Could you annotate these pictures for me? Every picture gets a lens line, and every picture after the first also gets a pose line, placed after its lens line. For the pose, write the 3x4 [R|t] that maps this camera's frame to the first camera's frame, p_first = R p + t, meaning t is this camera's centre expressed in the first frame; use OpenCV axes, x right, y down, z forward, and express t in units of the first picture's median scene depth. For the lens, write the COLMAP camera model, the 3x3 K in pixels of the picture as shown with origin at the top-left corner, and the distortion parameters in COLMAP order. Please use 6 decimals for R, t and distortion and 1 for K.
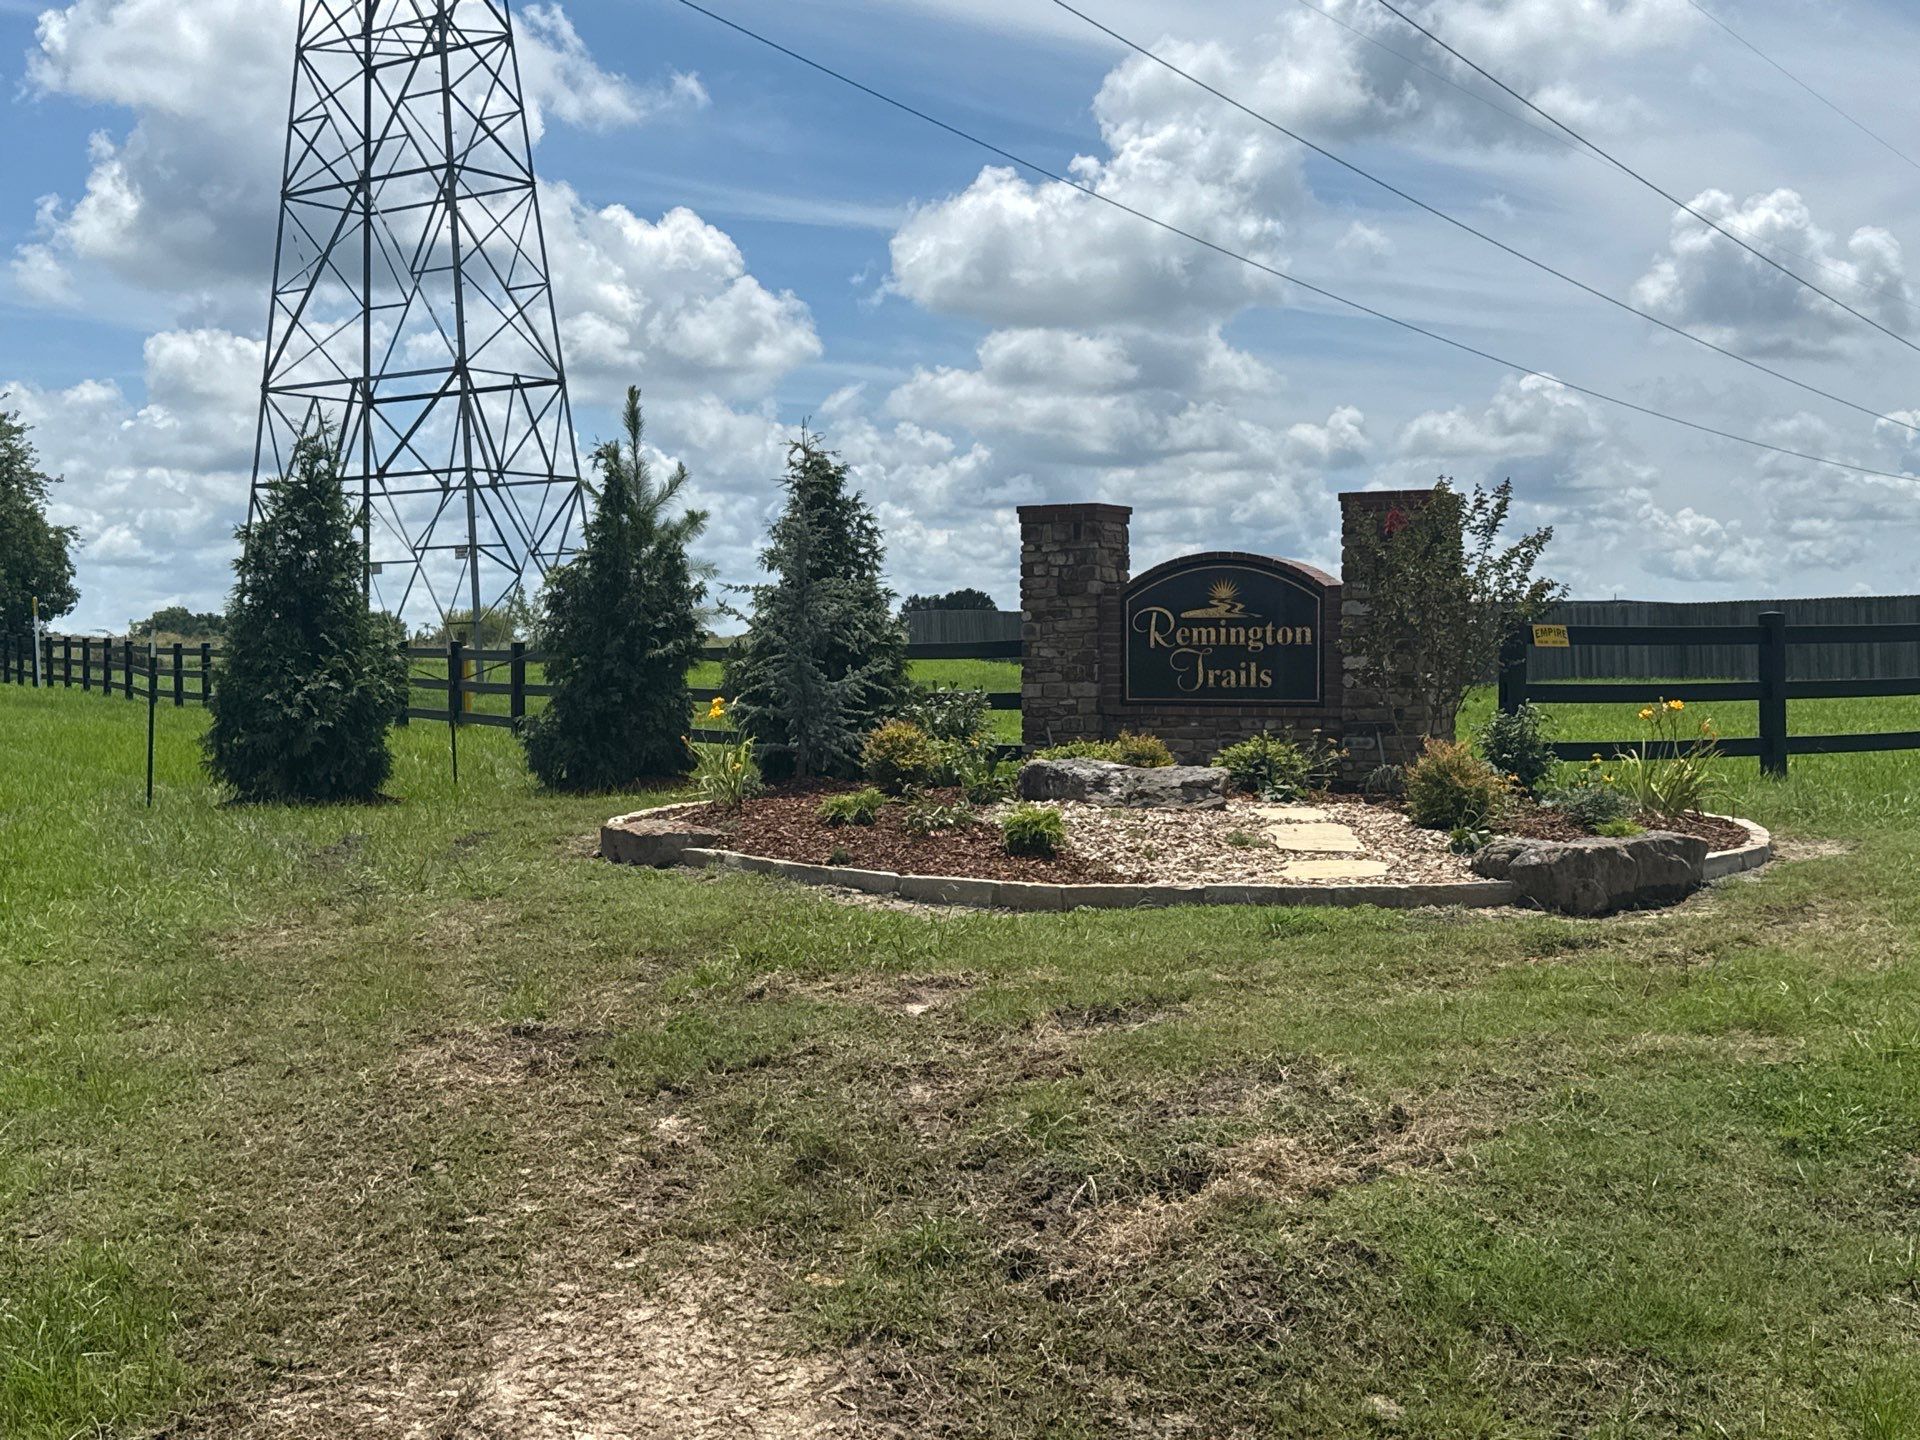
lens RADIAL K [[2328.5, 0, 960.0], [0, 2328.5, 720.0], [0, 0, 1]] dist [0.118389, -0.018460]
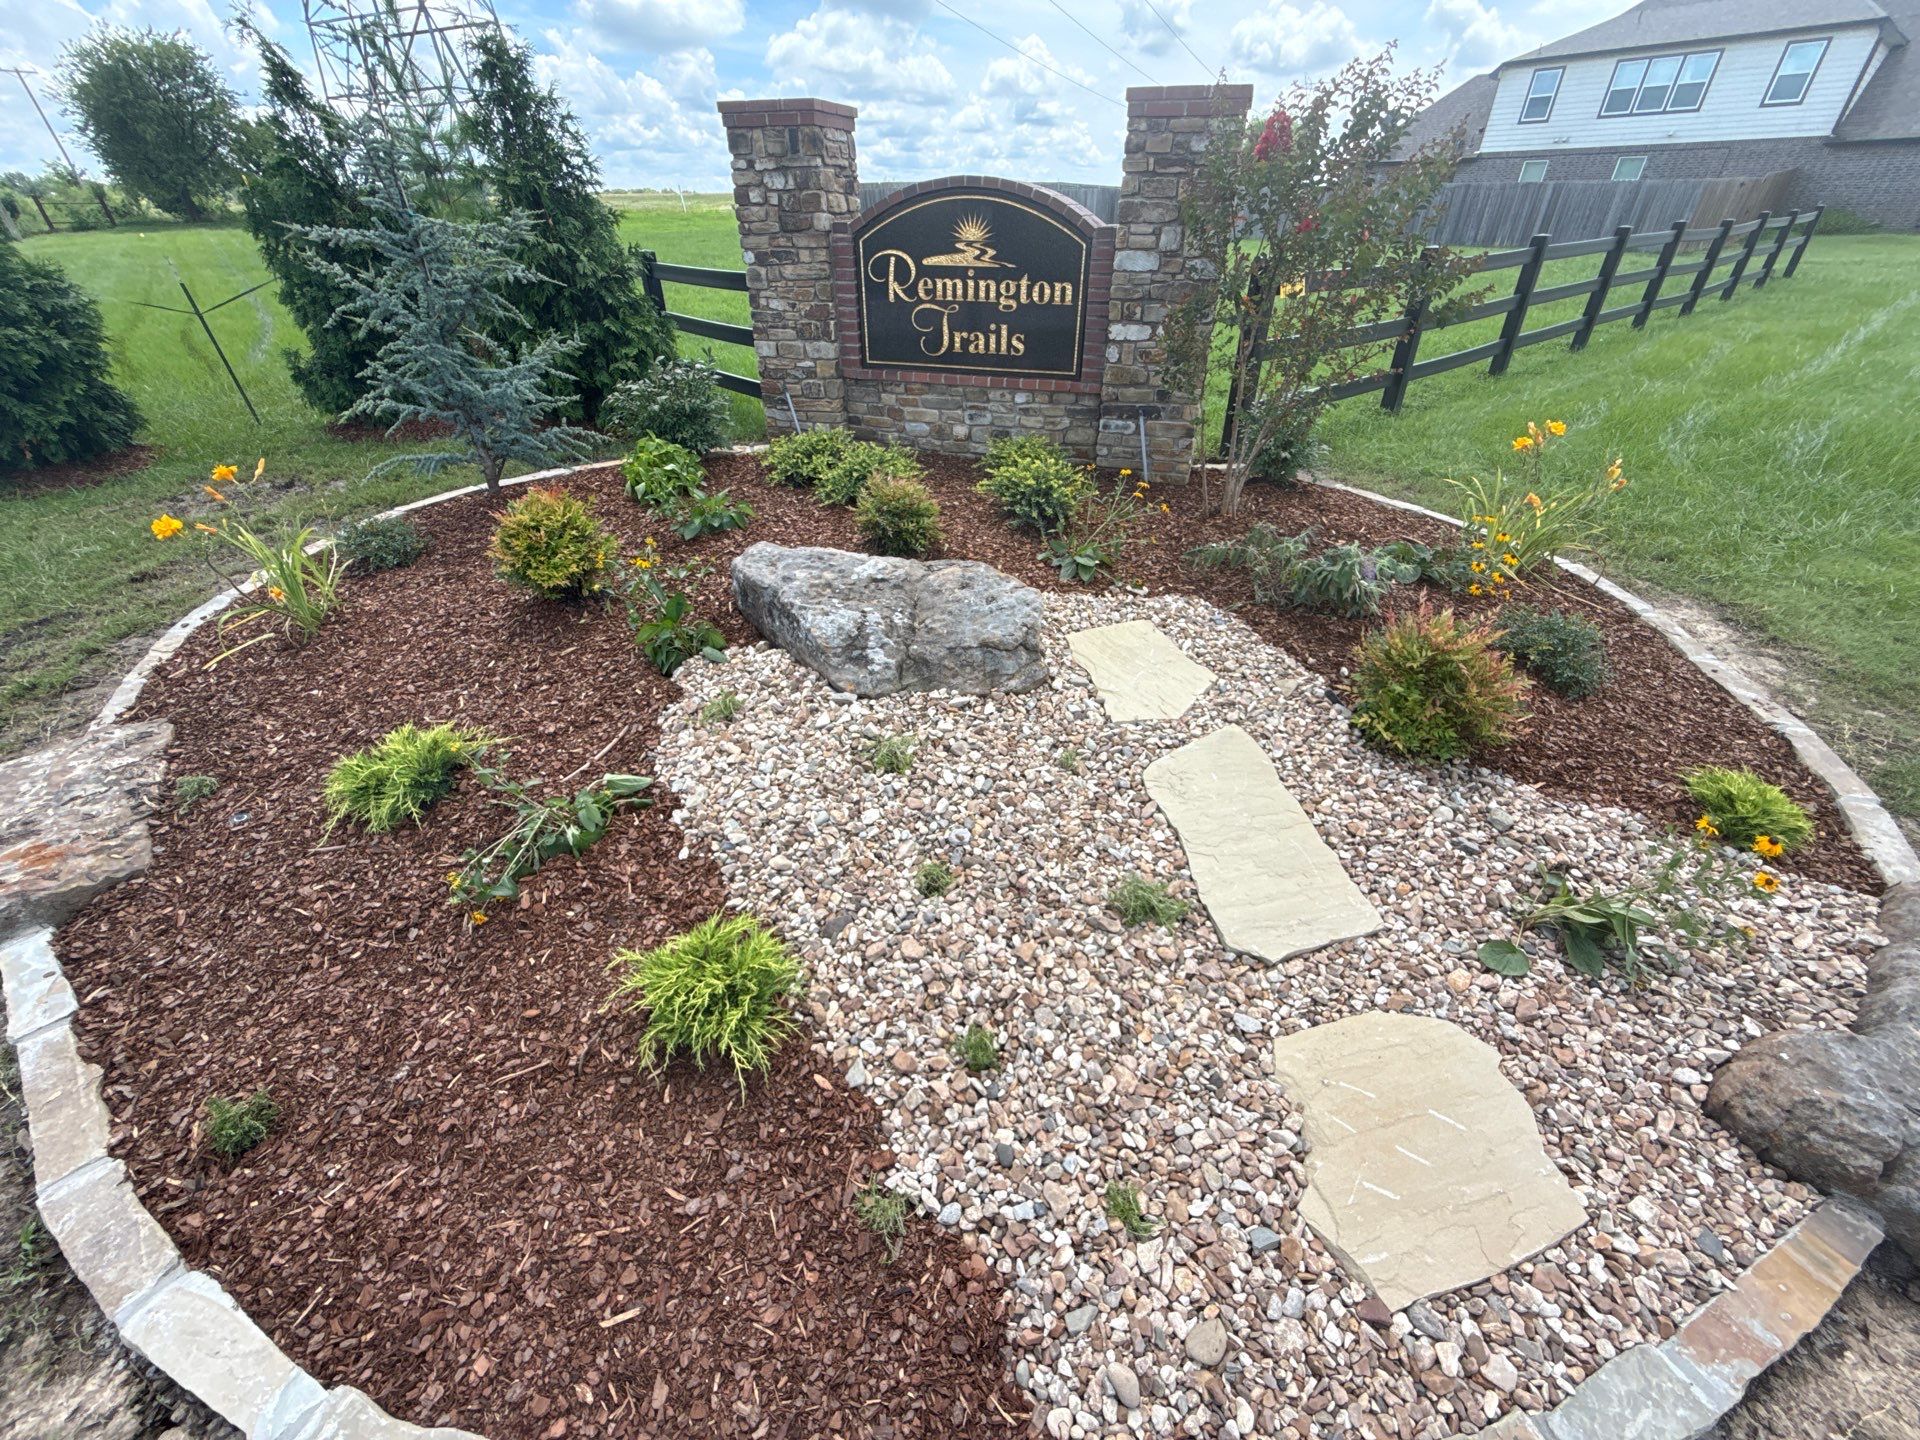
lens RADIAL K [[768.2, 0, 961.7], [0, 768.2, 721.3], [0, 0, 1]] dist [-0.000101, -0.000288]
pose [[0.980974, -0.103905, 0.163992, 0.041825], [-0.000581, 0.843145, 0.537686, -0.052983], [-0.194137, -0.527551, 0.827043, 0.642458]]
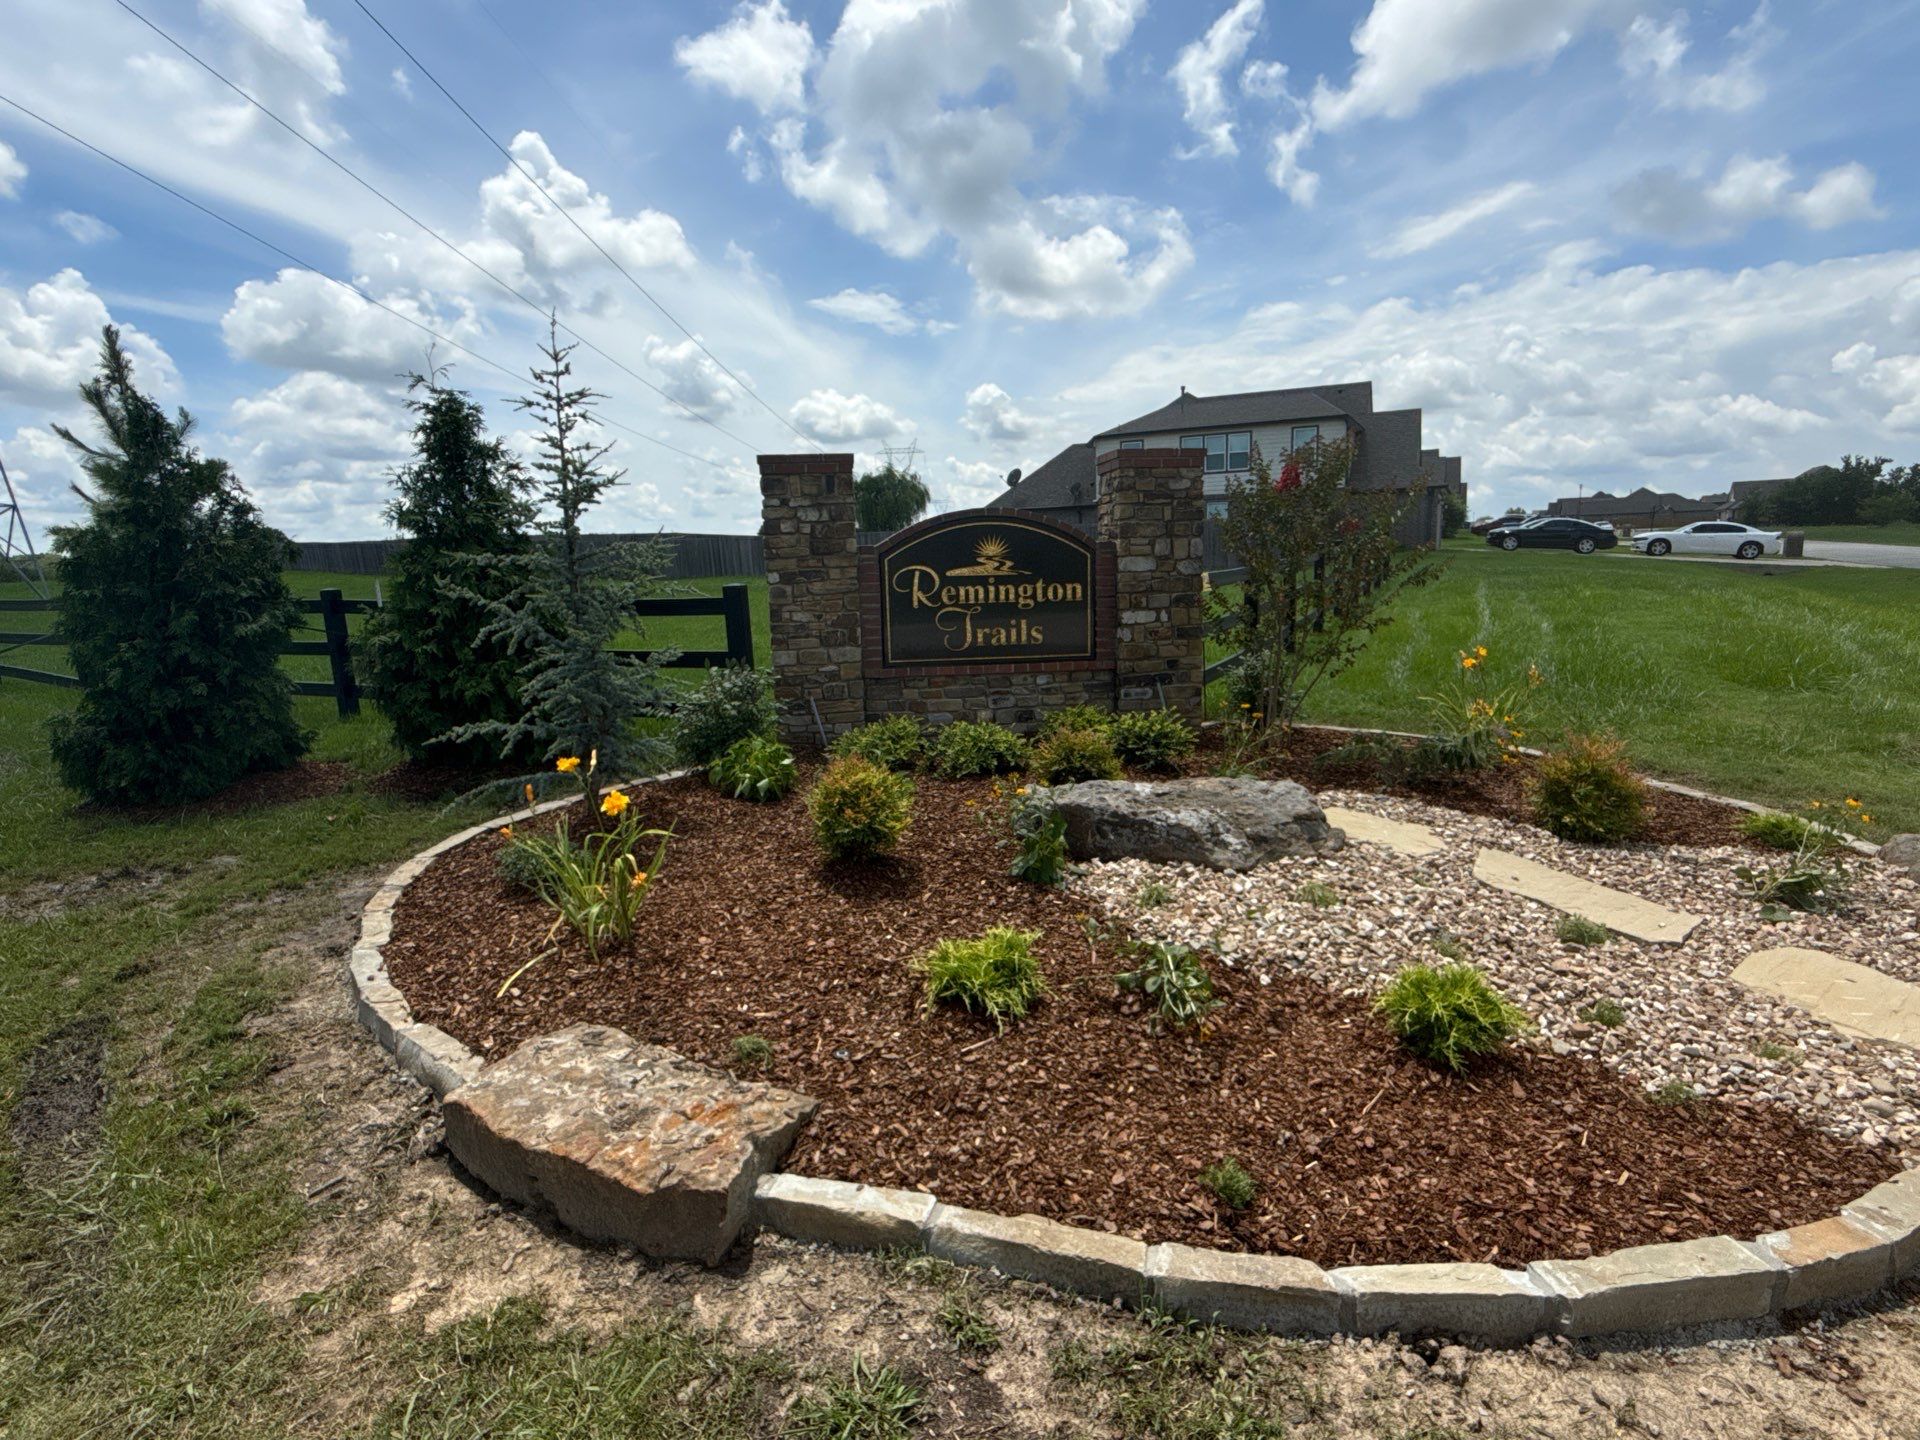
lens RADIAL K [[1002.0, 0, 958.8], [0, 1002.0, 723.3], [0, 0, 1]] dist [-0.000032, -0.000563]
pose [[0.822267, -0.115156, 0.557330, -0.138384], [0.036107, 0.987897, 0.150849, -0.044749], [-0.567956, -0.103915, 0.816473, 0.627342]]
